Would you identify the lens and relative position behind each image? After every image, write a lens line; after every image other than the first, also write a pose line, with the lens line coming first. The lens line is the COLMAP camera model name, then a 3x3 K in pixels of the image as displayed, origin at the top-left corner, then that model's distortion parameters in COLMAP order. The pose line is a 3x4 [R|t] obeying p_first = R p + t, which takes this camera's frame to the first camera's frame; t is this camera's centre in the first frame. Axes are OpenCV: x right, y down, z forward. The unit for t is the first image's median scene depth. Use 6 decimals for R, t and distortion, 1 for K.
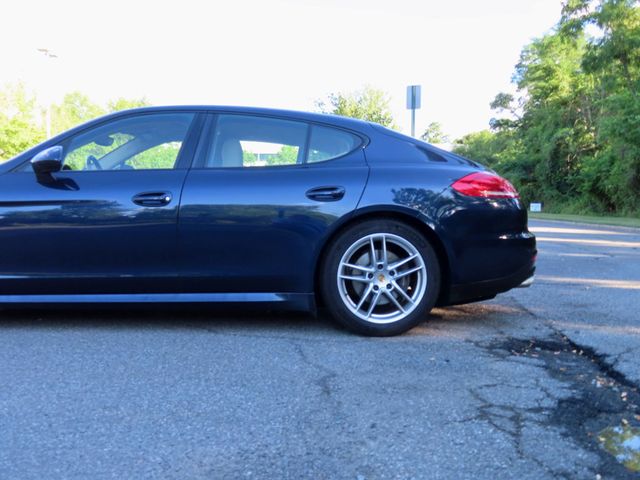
lens RADIAL K [[691.3, 0, 321.7], [0, 691.3, 239.2], [0, 0, 1]] dist [-0.017709, 0.000000]
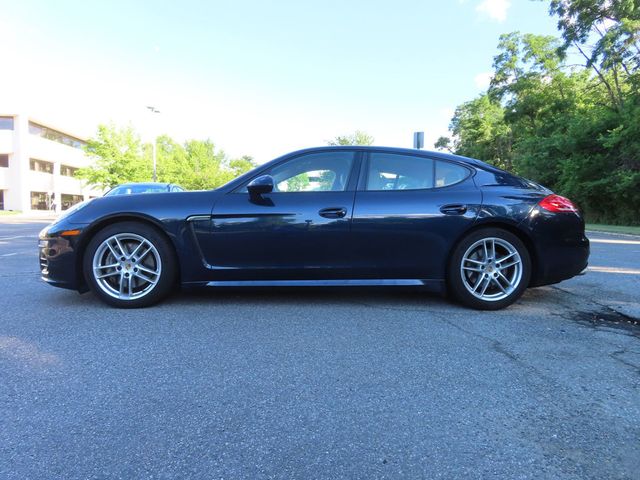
lens RADIAL K [[446.7, 0, 317.7], [0, 446.7, 241.4], [0, 0, 1]] dist [-0.012619, 0.009385]
pose [[0.999987, 0.003814, -0.003251, -0.251148], [-0.003742, 0.999756, 0.021755, -0.018093], [0.003333, -0.021742, 0.999758, 0.081339]]
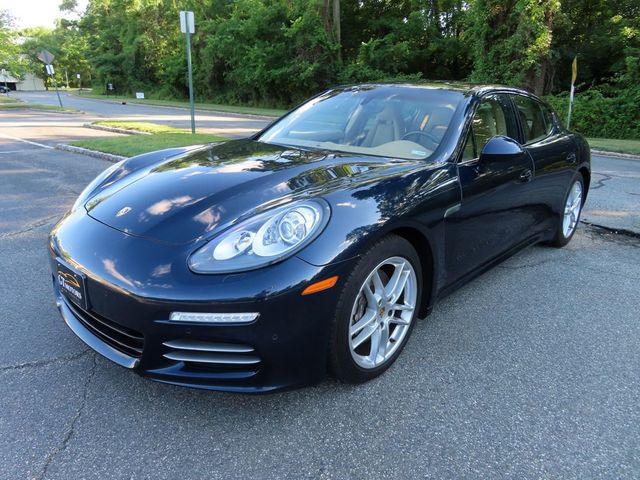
lens RADIAL K [[446.7, 0, 319.8], [0, 446.7, 240.9], [0, 0, 1]] dist [-0.012619, 0.009385]
pose [[0.732736, -0.212818, 0.646380, -0.691844], [0.026104, 0.957933, 0.285803, -0.115746], [-0.680012, -0.192545, 0.707467, 0.425817]]
